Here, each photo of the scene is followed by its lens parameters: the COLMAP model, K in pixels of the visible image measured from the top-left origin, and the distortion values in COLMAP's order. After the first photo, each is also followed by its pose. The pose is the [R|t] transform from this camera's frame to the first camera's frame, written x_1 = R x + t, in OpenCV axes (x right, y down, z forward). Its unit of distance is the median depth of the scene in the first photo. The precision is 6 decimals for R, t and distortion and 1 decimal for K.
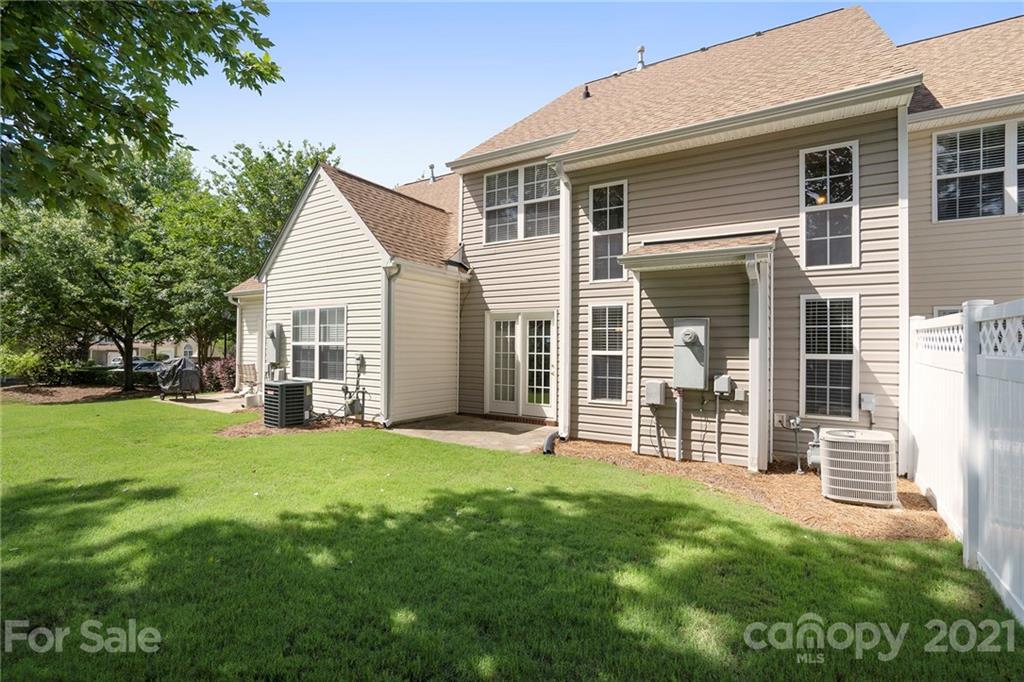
lens RADIAL K [[474.3, 0, 504.5], [0, 474.3, 346.3], [0, 0, 1]] dist [-0.027476, 0.009676]
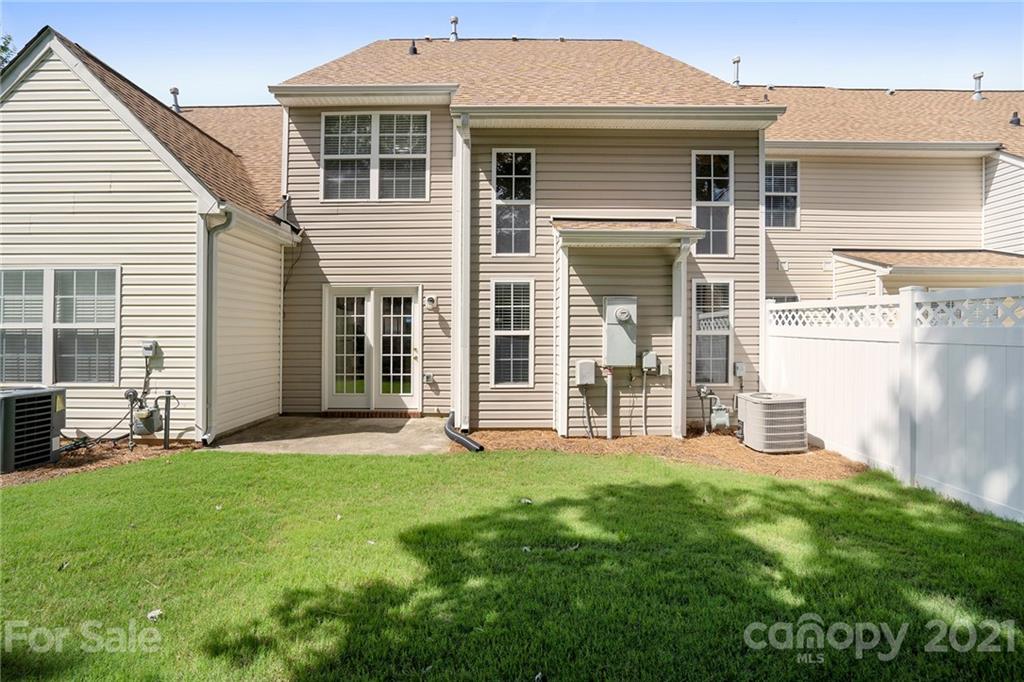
lens RADIAL K [[474.3, 0, 522.6], [0, 474.3, 338.6], [0, 0, 1]] dist [-0.027476, 0.009676]
pose [[0.845777, -0.021292, 0.533112, -0.253286], [0.009937, 0.999659, 0.024161, 0.002656], [-0.533444, -0.015137, 0.845700, 0.194815]]
